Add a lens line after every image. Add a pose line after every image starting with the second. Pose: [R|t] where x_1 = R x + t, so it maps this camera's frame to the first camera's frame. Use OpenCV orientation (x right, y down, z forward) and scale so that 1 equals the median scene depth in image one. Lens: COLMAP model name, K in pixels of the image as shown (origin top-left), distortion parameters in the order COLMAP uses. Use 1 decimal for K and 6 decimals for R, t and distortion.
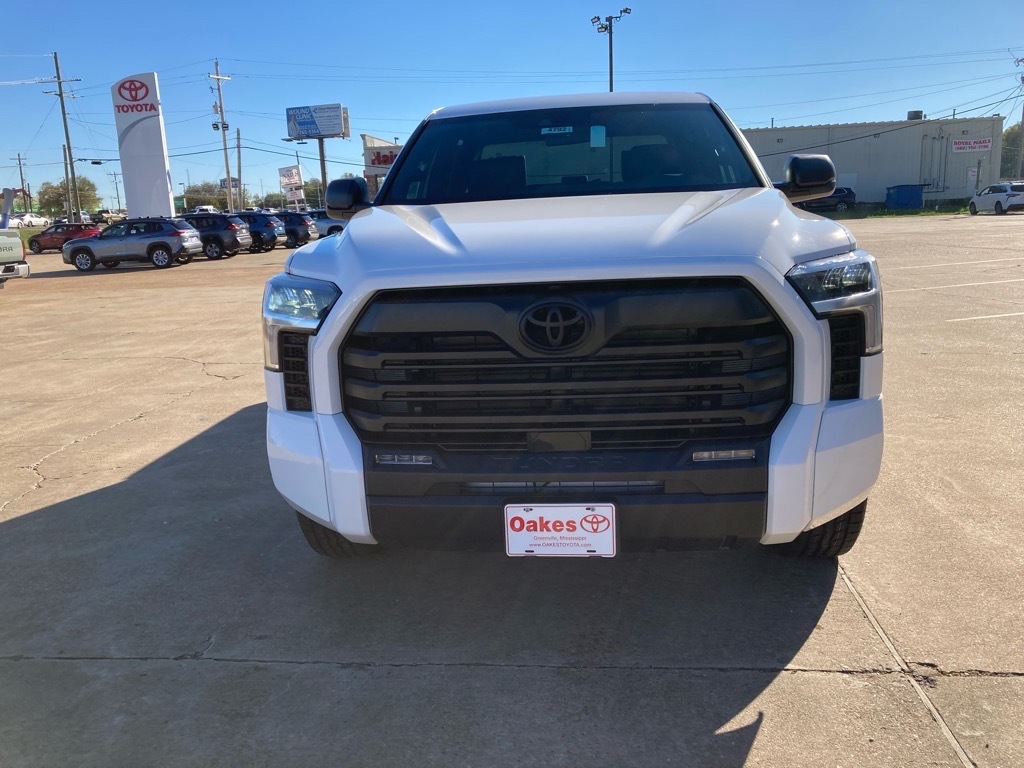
lens RADIAL K [[836.7, 0, 512.0], [0, 836.7, 384.0], [0, 0, 1]] dist [0.044453, -0.068071]
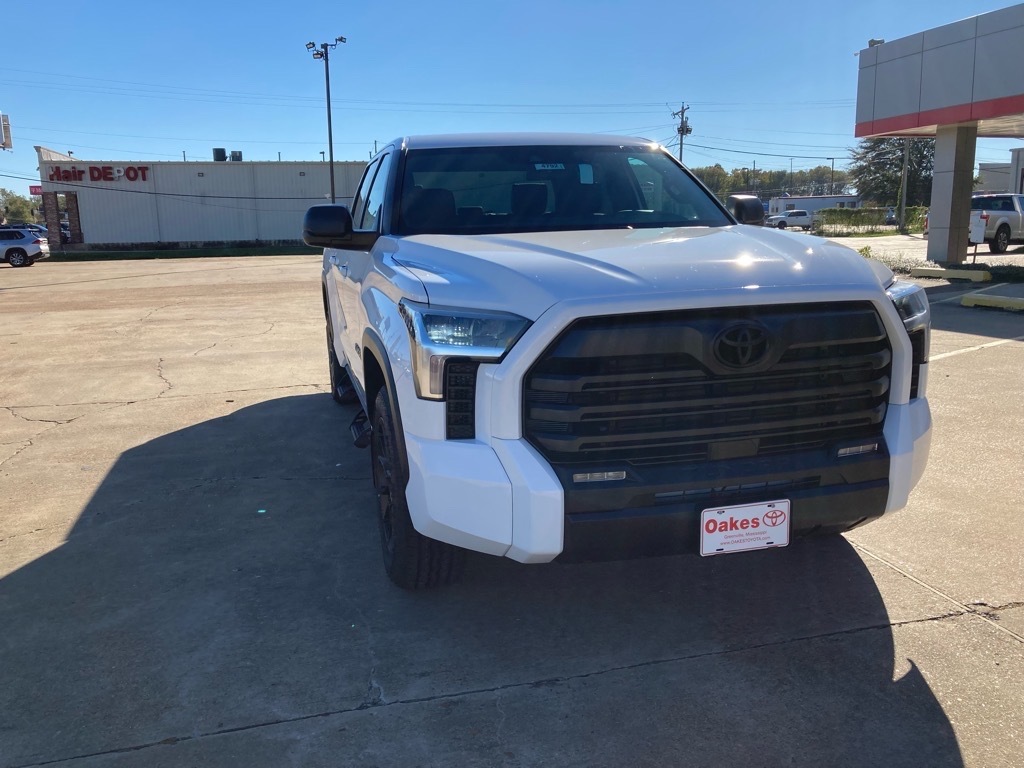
lens RADIAL K [[837.8, 0, 512.0], [0, 837.8, 384.0], [0, 0, 1]] dist [0.004365, -0.004815]
pose [[0.937658, -0.044486, 0.344700, -0.602463], [0.054568, 0.998318, -0.019594, -0.012479], [-0.343249, 0.037182, 0.938508, 0.044004]]
